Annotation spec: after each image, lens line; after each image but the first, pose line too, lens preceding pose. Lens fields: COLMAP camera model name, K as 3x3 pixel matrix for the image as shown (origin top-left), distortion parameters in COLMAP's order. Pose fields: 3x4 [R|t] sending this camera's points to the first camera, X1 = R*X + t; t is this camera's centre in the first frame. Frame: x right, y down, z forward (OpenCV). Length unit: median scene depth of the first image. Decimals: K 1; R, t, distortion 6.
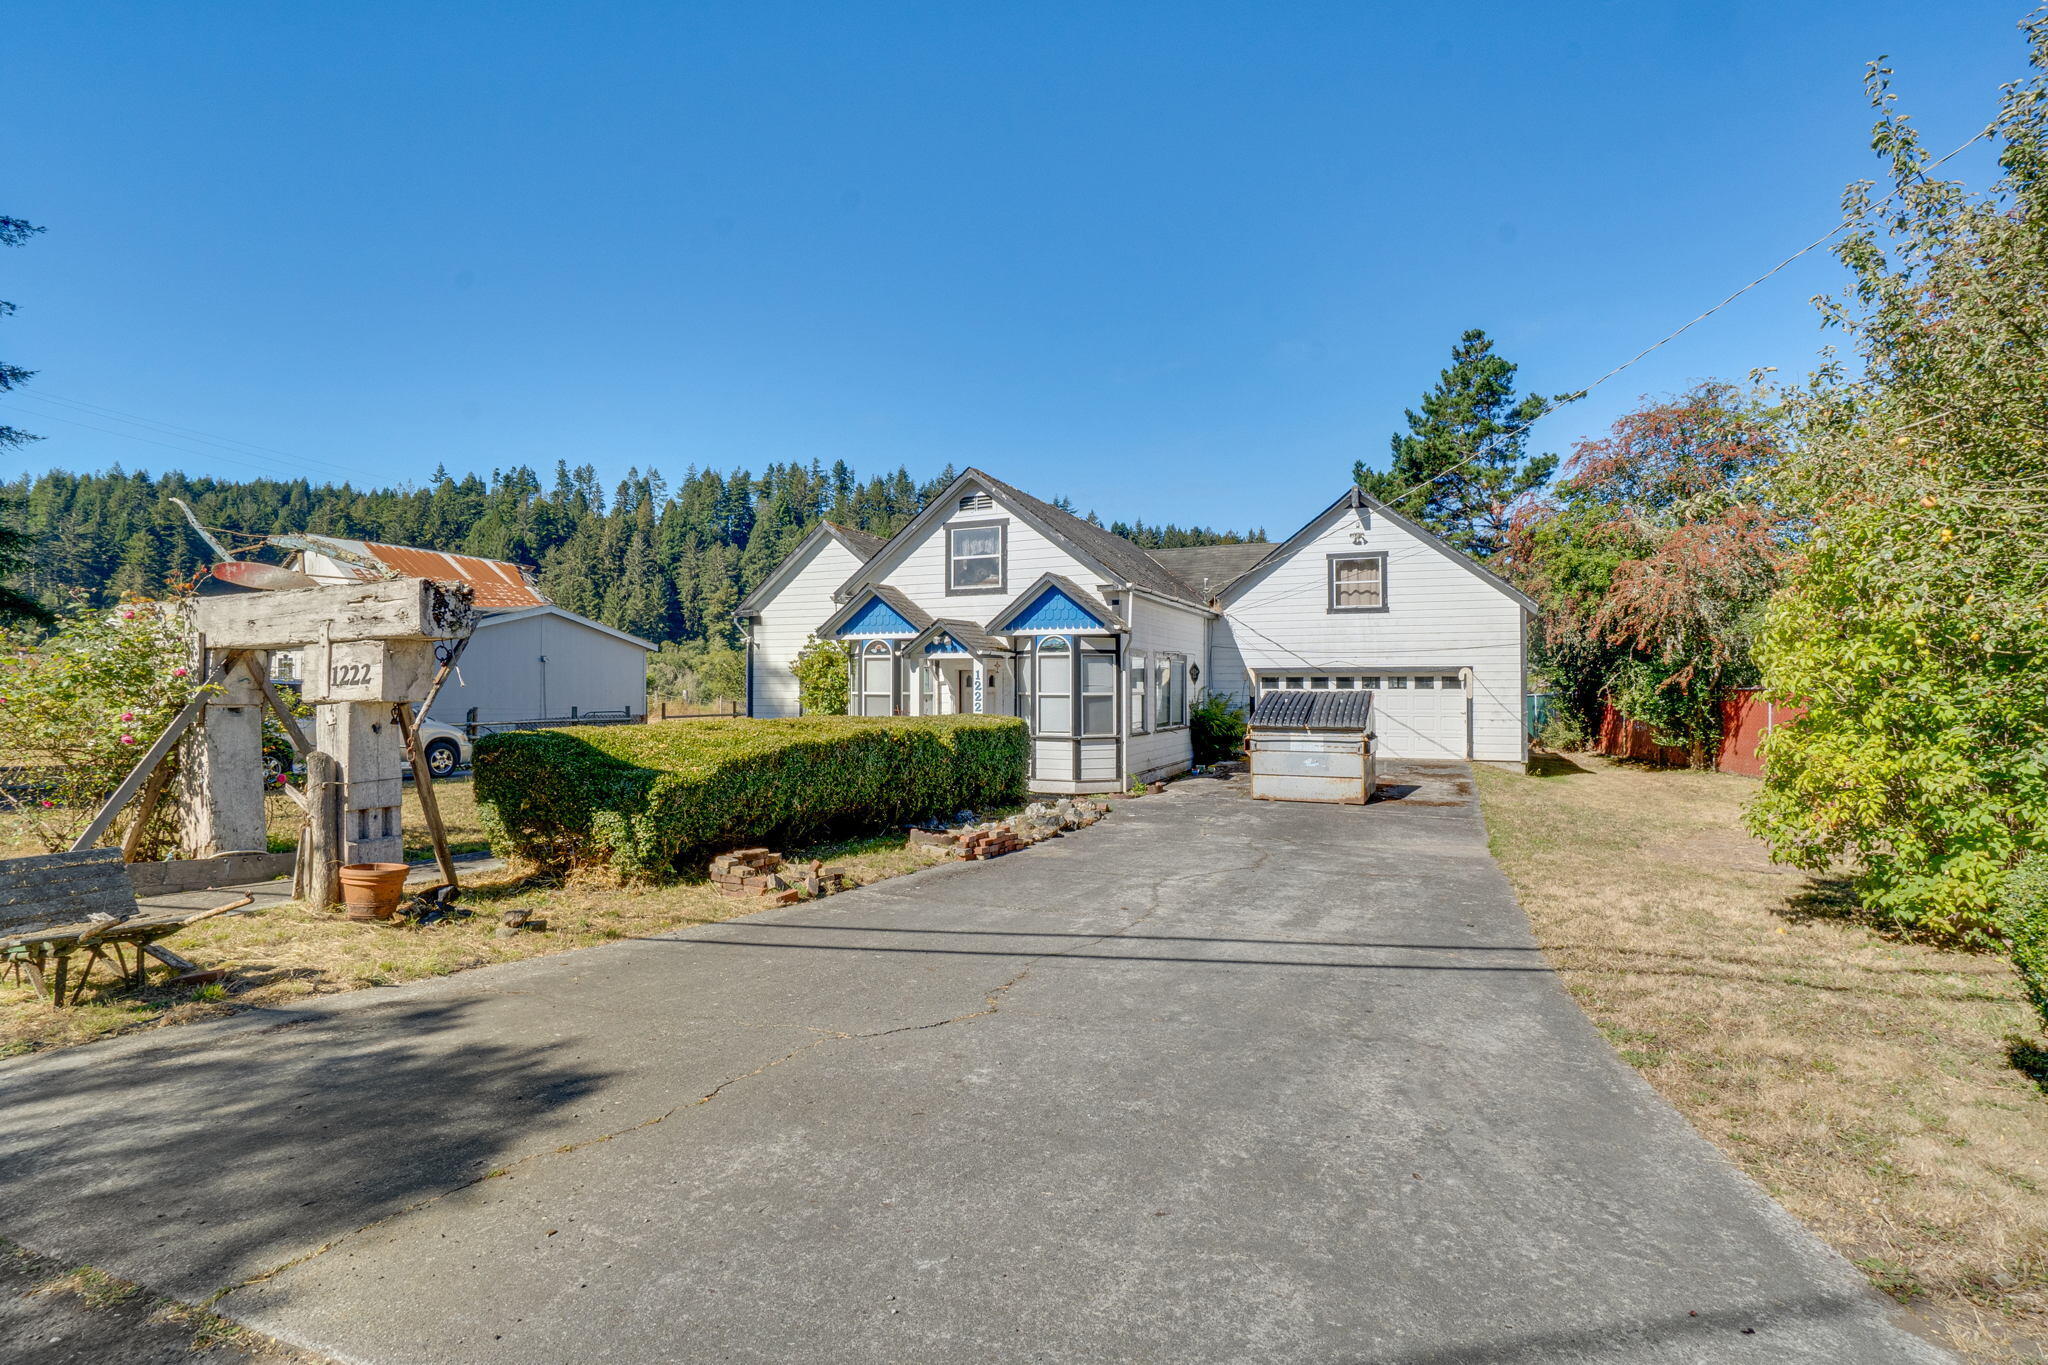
lens RADIAL K [[976.6, 0, 985.1], [0, 976.6, 696.7], [0, 0, 1]] dist [-0.009175, 0.004564]
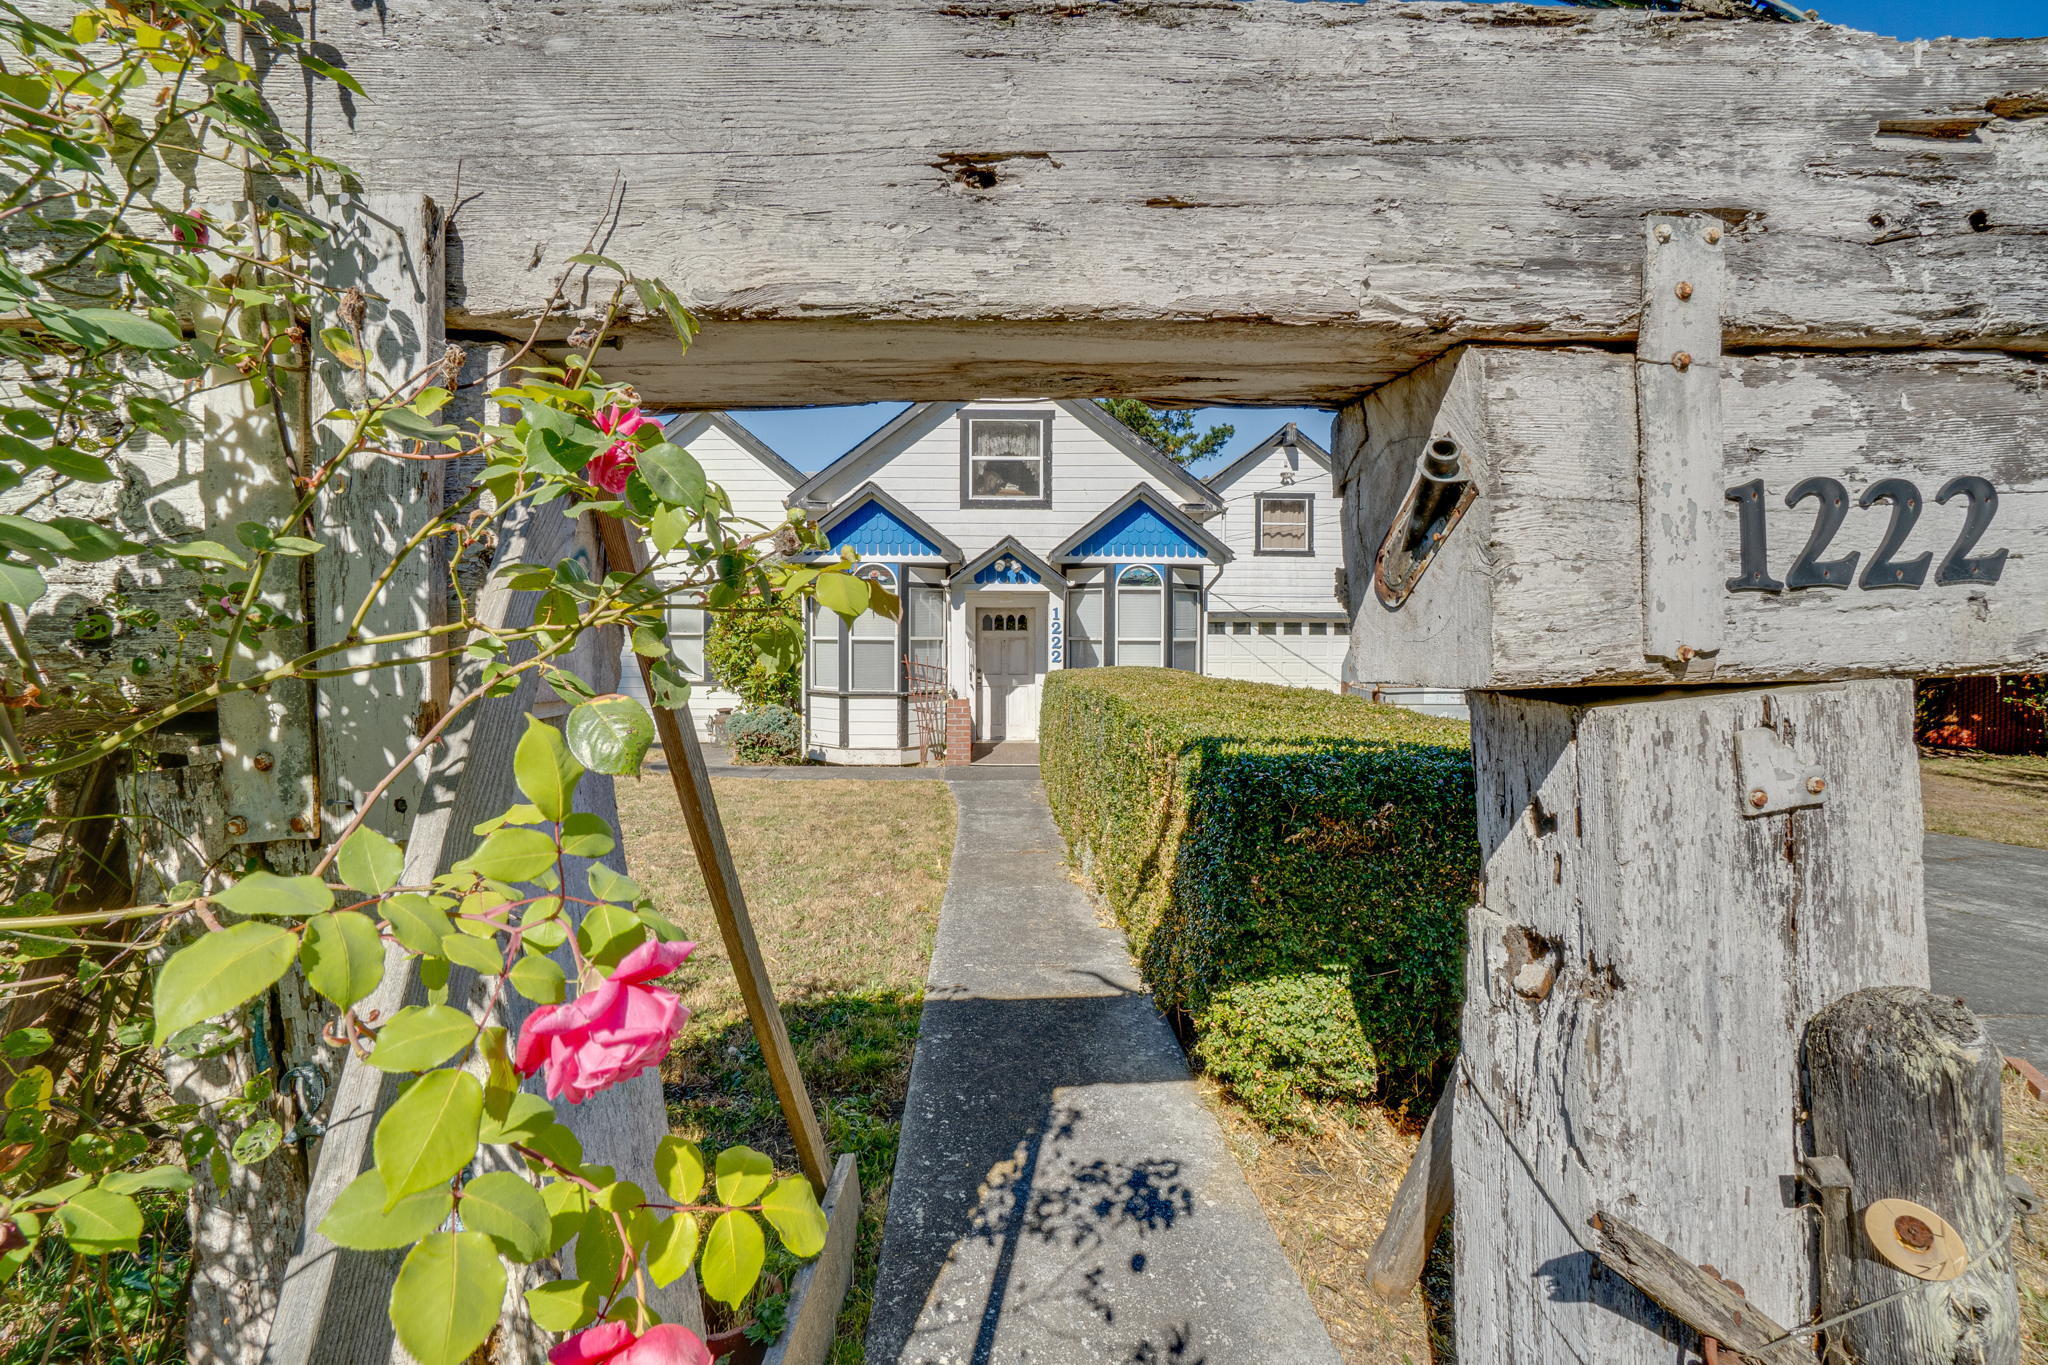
lens RADIAL K [[914.9, 0, 923.9], [0, 914.9, 645.8], [0, 0, 1]] dist [-0.060928, 0.022909]
pose [[0.879938, -0.006700, 0.475041, -0.399434], [0.006405, 0.999977, 0.002238, -0.001151], [-0.475045, 0.001073, 0.879961, 0.423828]]
